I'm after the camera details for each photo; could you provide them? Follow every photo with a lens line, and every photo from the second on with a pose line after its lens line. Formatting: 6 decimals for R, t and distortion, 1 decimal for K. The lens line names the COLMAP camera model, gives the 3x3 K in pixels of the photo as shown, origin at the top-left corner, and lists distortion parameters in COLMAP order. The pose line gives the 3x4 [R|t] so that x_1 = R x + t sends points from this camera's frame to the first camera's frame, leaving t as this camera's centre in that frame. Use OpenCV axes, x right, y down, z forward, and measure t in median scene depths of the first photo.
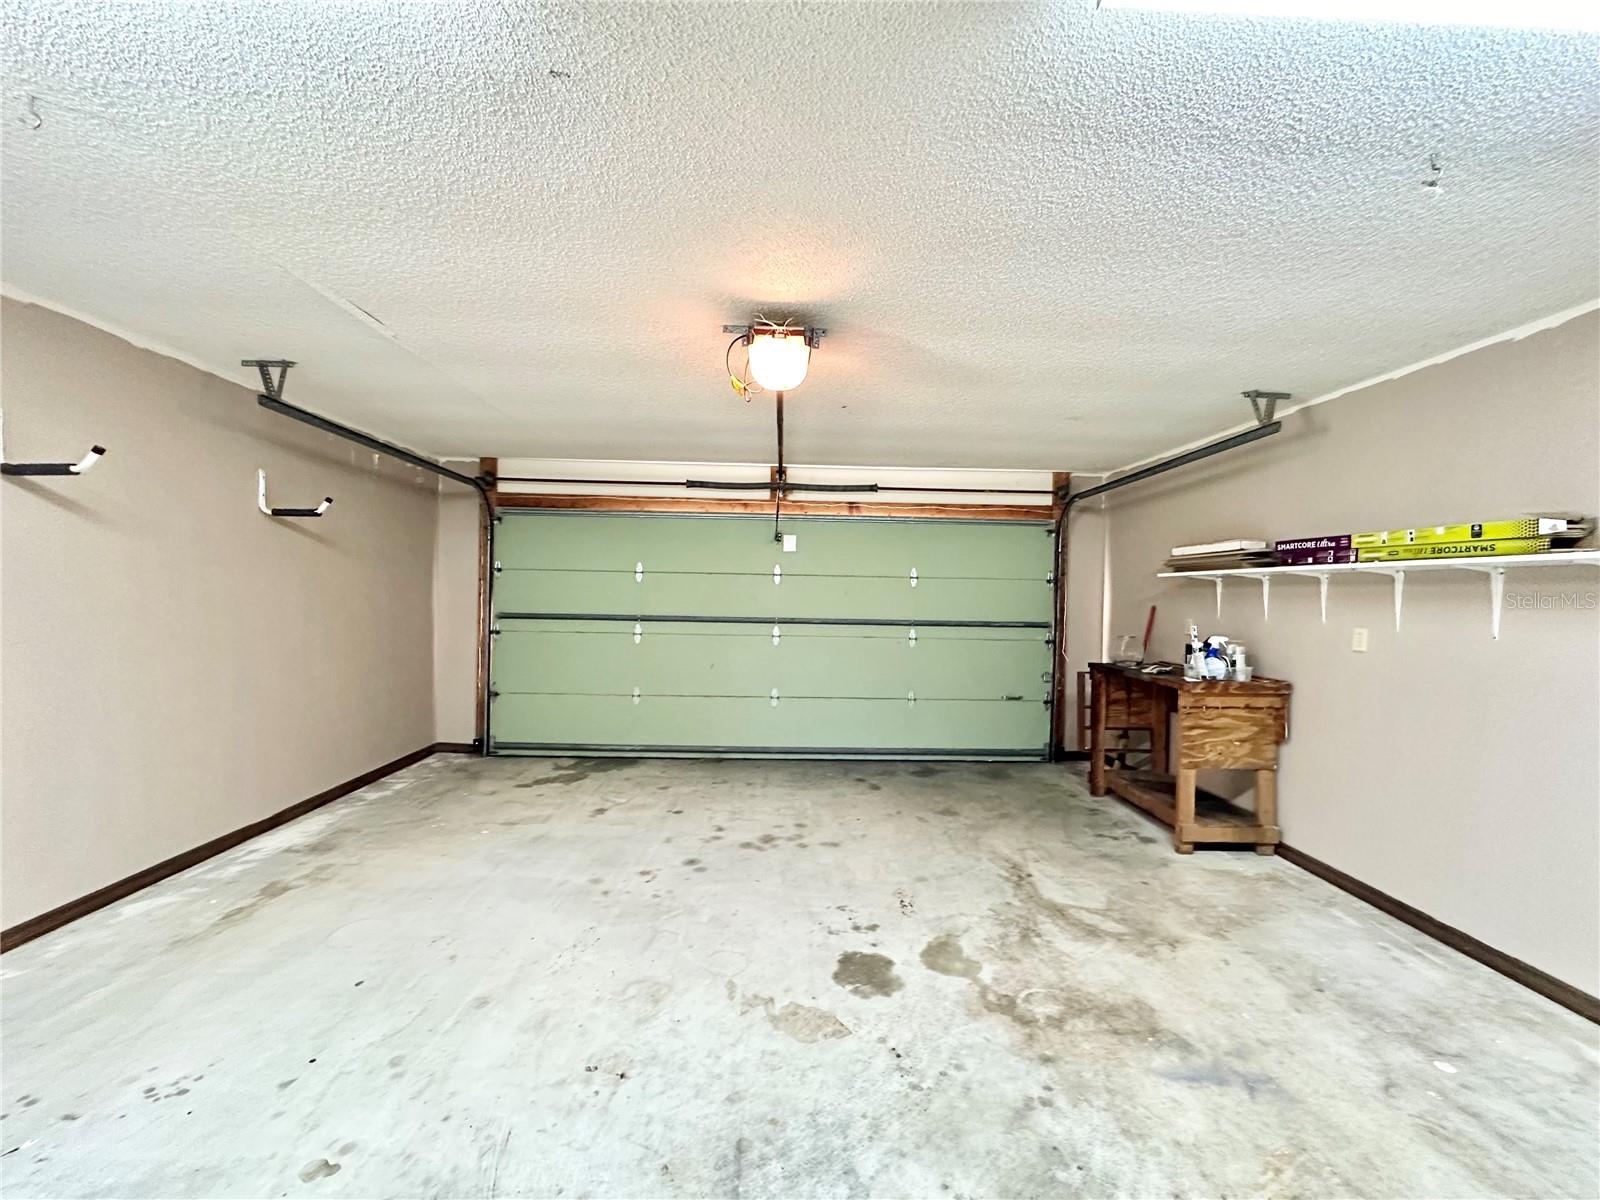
lens RADIAL K [[636.0, 0, 799.8], [0, 636.0, 595.6], [0, 0, 1]] dist [-0.003560, 0.000651]
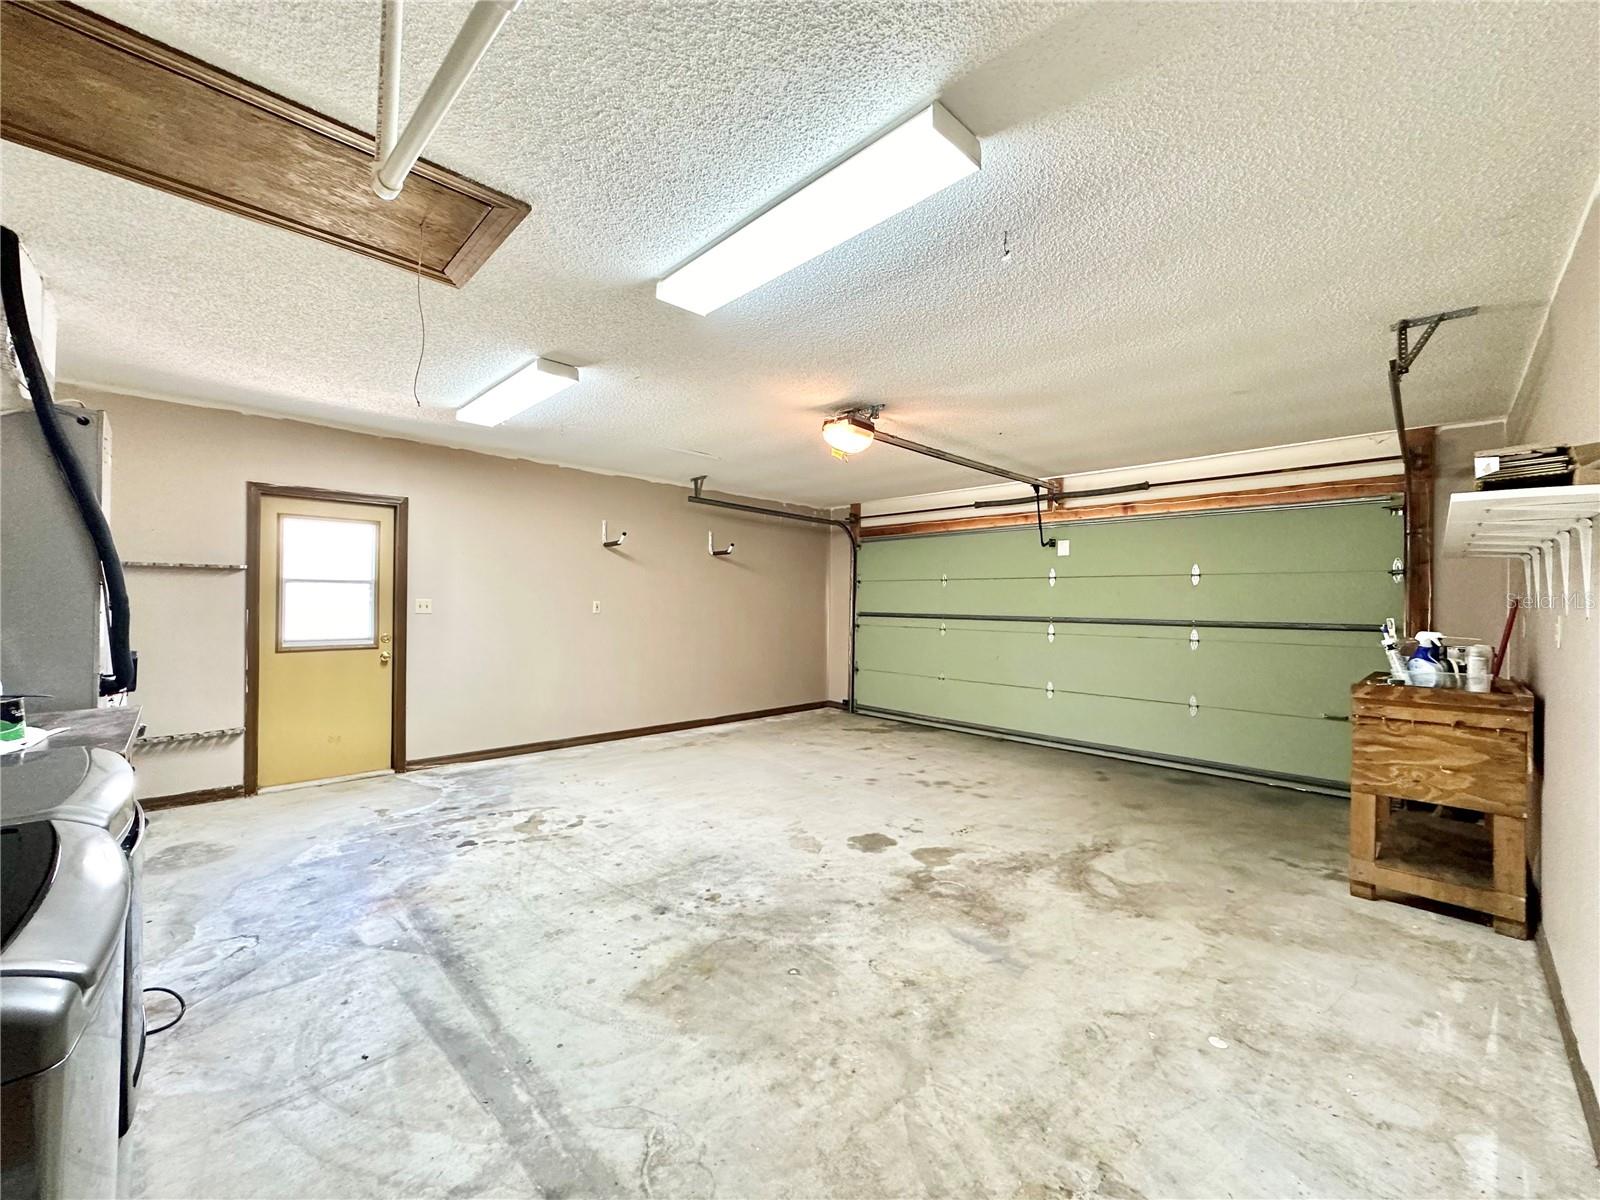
lens RADIAL K [[636.0, 0, 803.4], [0, 636.0, 596.3], [0, 0, 1]] dist [-0.003560, 0.000651]
pose [[0.683101, -0.017940, -0.730103, 0.726590], [-0.001940, 0.999650, -0.026379, 0.044401], [0.730321, 0.019436, 0.682828, -0.085396]]
